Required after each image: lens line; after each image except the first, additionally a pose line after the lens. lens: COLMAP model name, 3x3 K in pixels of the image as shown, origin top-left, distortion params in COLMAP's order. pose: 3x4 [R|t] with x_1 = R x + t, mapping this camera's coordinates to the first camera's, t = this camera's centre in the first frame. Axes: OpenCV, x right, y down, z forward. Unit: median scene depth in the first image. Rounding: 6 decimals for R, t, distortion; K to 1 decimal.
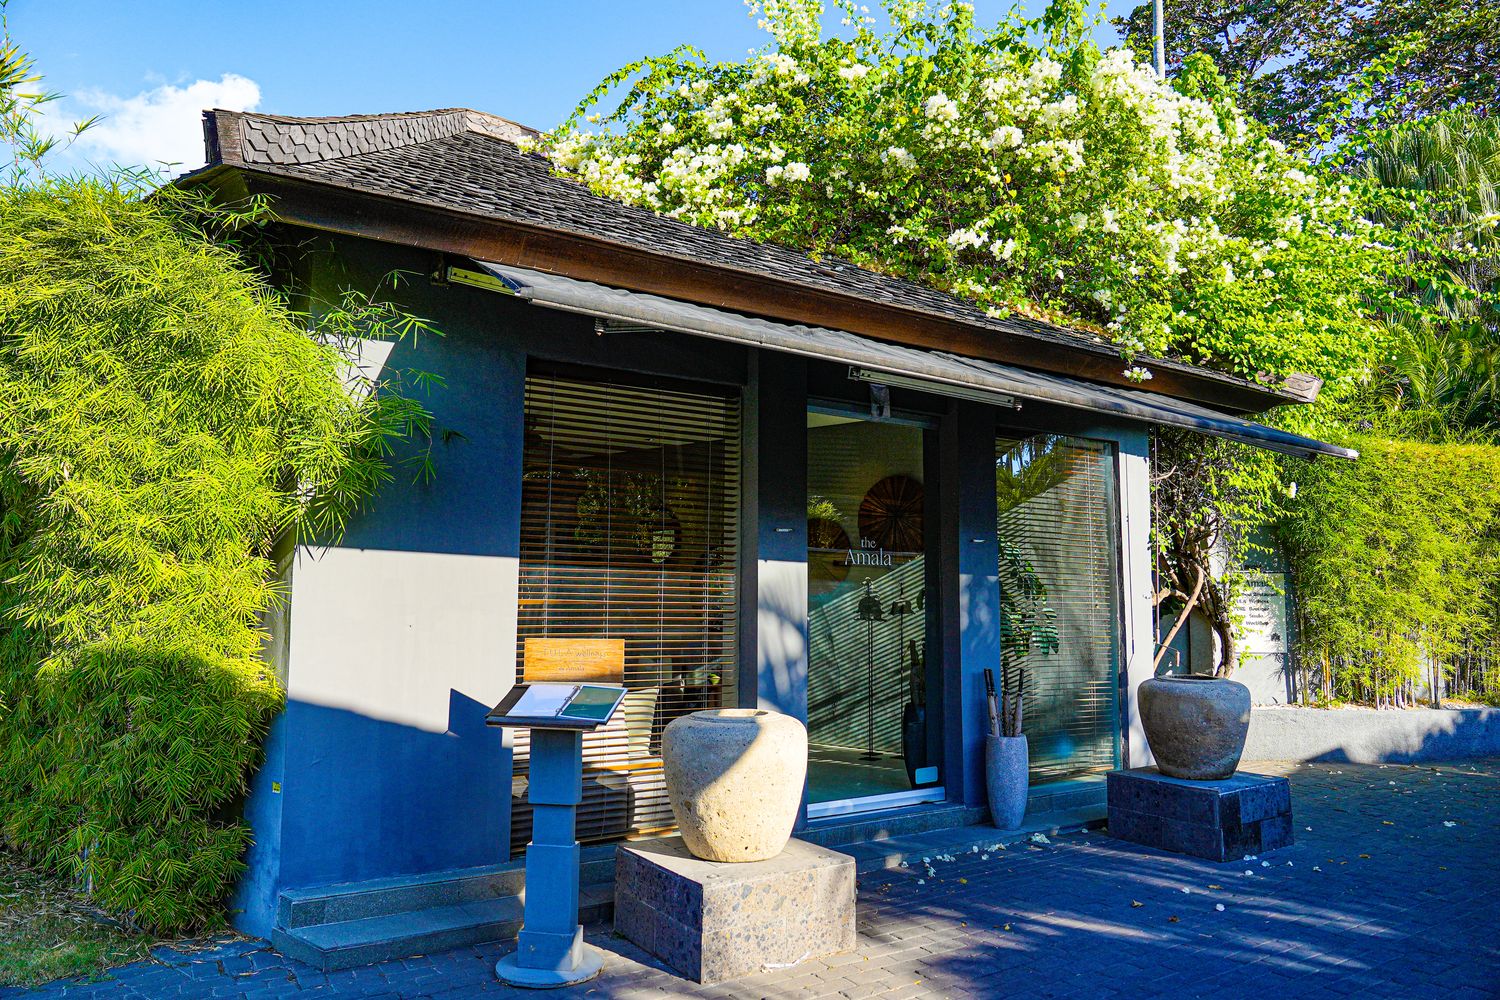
lens RADIAL K [[1001.8, 0, 748.7], [0, 1001.8, 503.4], [0, 0, 1]] dist [-0.029038, 0.000112]
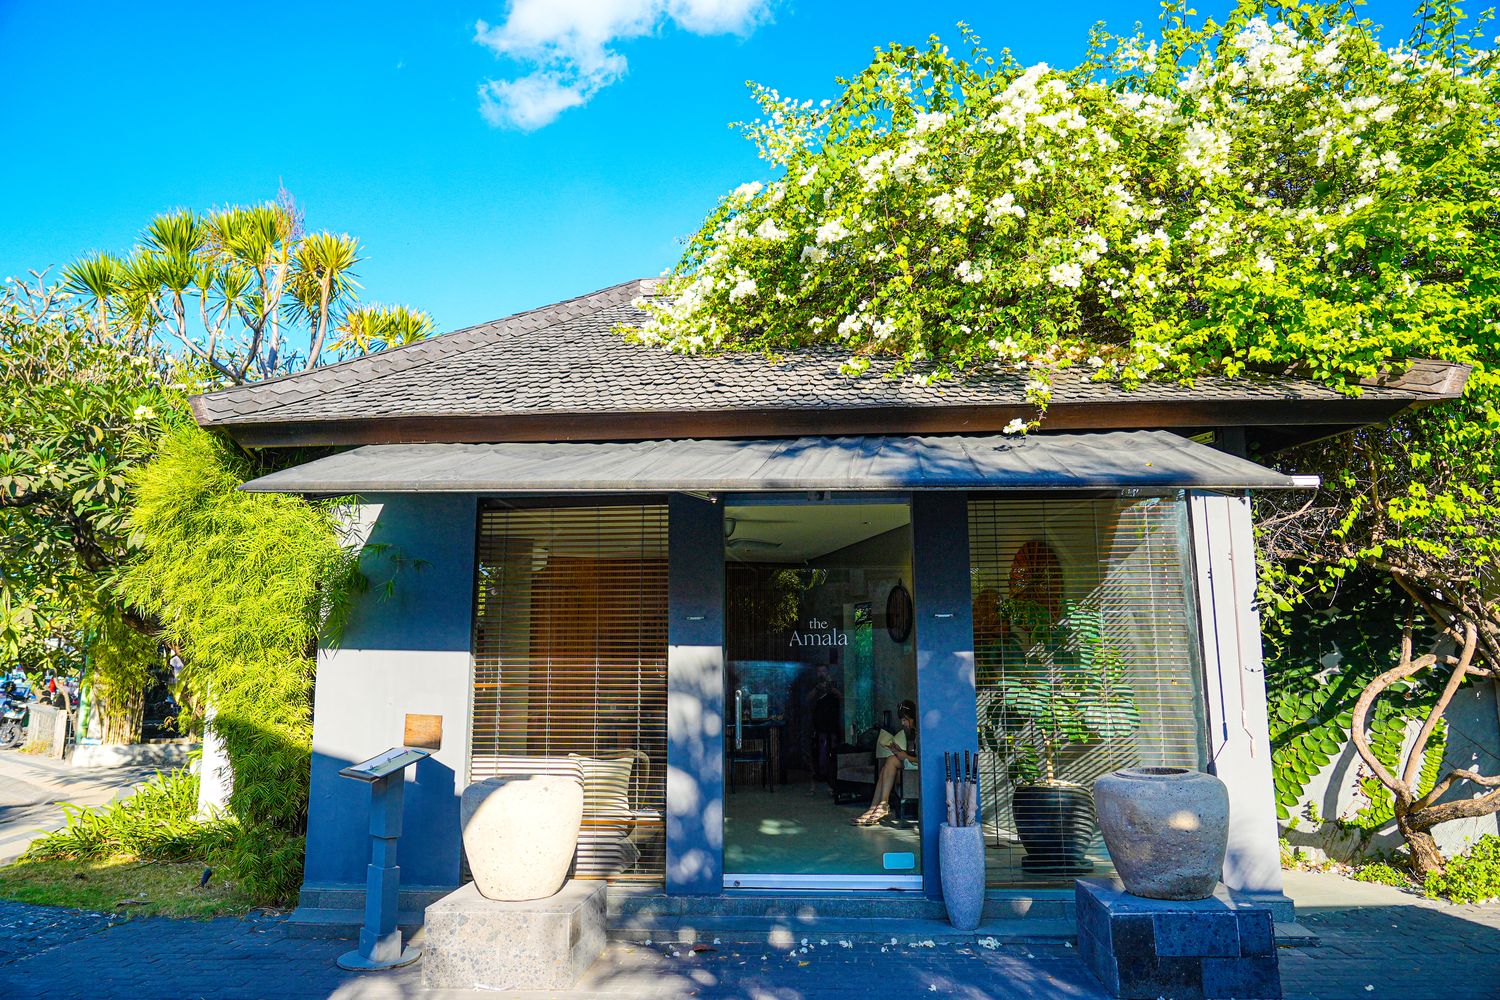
lens RADIAL K [[1001.8, 0, 747.3], [0, 1001.8, 497.3], [0, 0, 1]] dist [-0.029038, 0.000112]
pose [[0.794673, -0.117873, -0.595484, 0.852688], [0.071415, 0.992308, -0.101118, 0.011447], [0.602823, 0.037829, 0.796978, 0.159234]]
